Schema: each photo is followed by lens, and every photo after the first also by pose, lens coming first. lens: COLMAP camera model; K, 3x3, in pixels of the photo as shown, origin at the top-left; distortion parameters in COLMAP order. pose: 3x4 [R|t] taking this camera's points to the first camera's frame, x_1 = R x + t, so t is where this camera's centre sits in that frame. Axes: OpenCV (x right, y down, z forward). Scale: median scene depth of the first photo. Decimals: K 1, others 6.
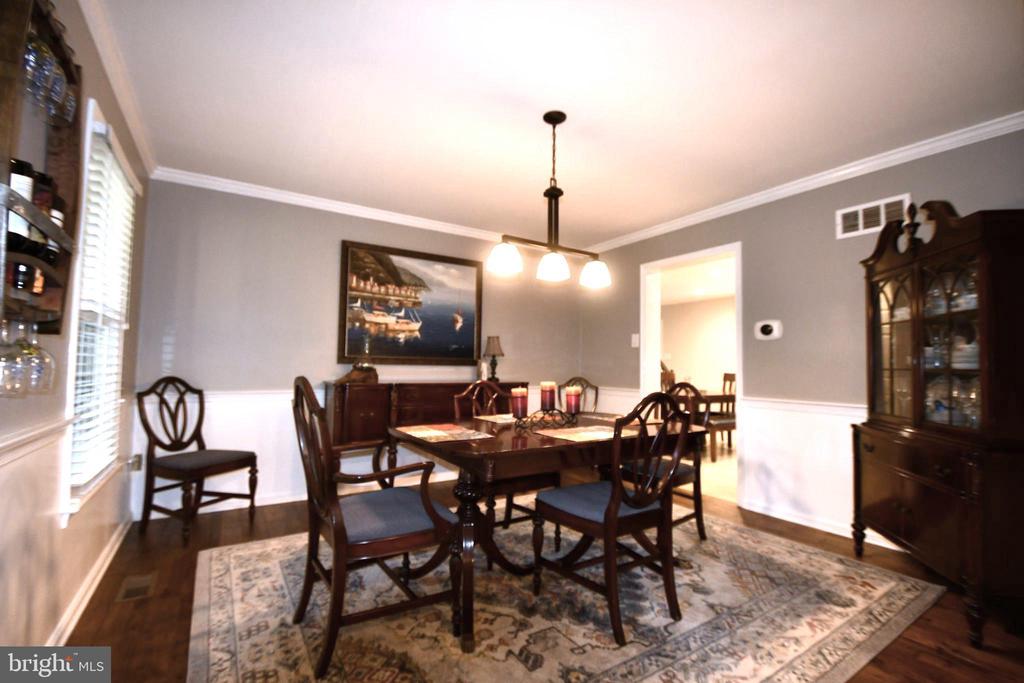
lens RADIAL K [[443.9, 0, 512.0], [0, 443.9, 341.5], [0, 0, 1]] dist [0.001597, -0.013946]
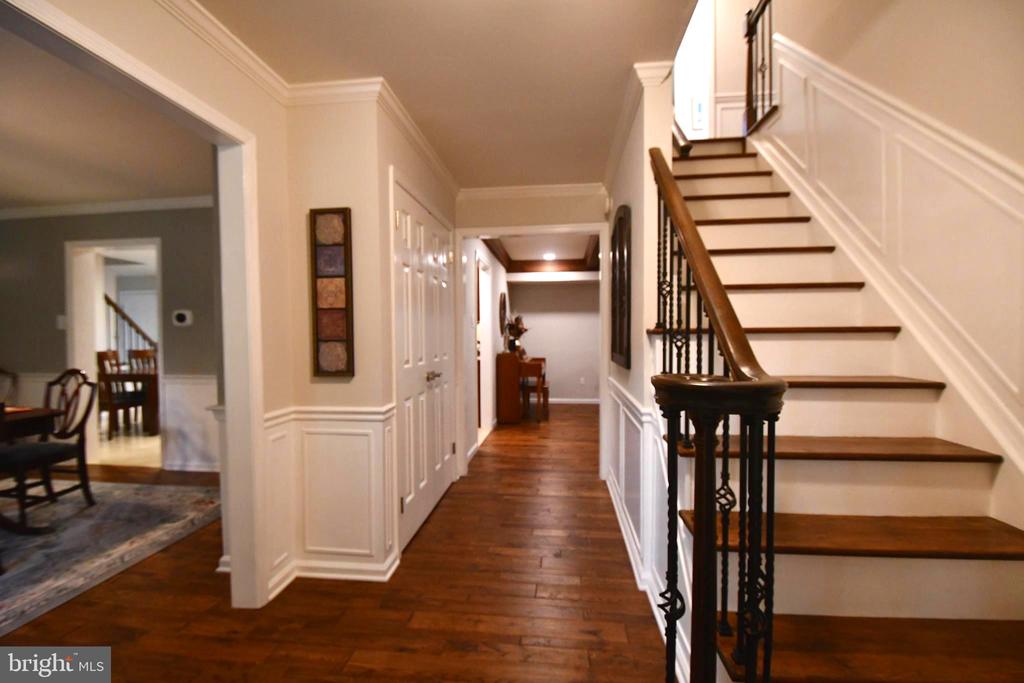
lens RADIAL K [[443.9, 0, 512.0], [0, 443.9, 341.5], [0, 0, 1]] dist [0.001597, -0.013946]
pose [[0.633775, -0.024943, 0.773115, 0.259035], [-0.030103, 0.997928, 0.056873, -0.065104], [-0.772931, -0.059317, 0.631711, -0.505393]]
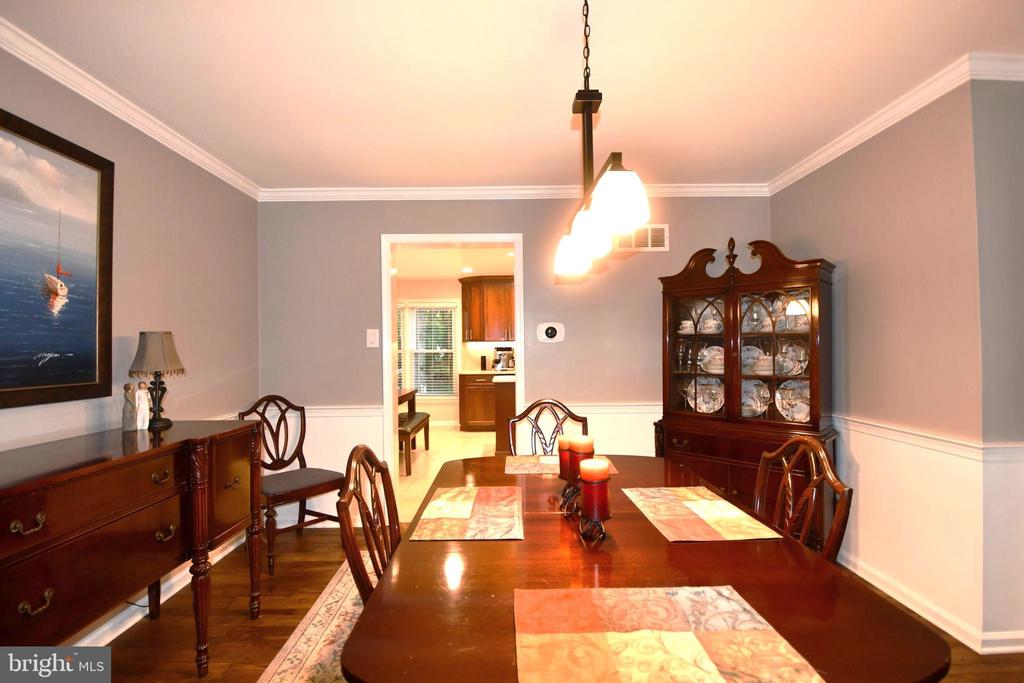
lens RADIAL K [[443.9, 0, 512.0], [0, 443.9, 341.5], [0, 0, 1]] dist [0.001597, -0.013946]
pose [[0.536665, -0.011295, 0.843720, -0.344416], [-0.027955, 0.999124, 0.031156, -0.039555], [-0.843332, -0.040307, 0.535879, 0.646933]]
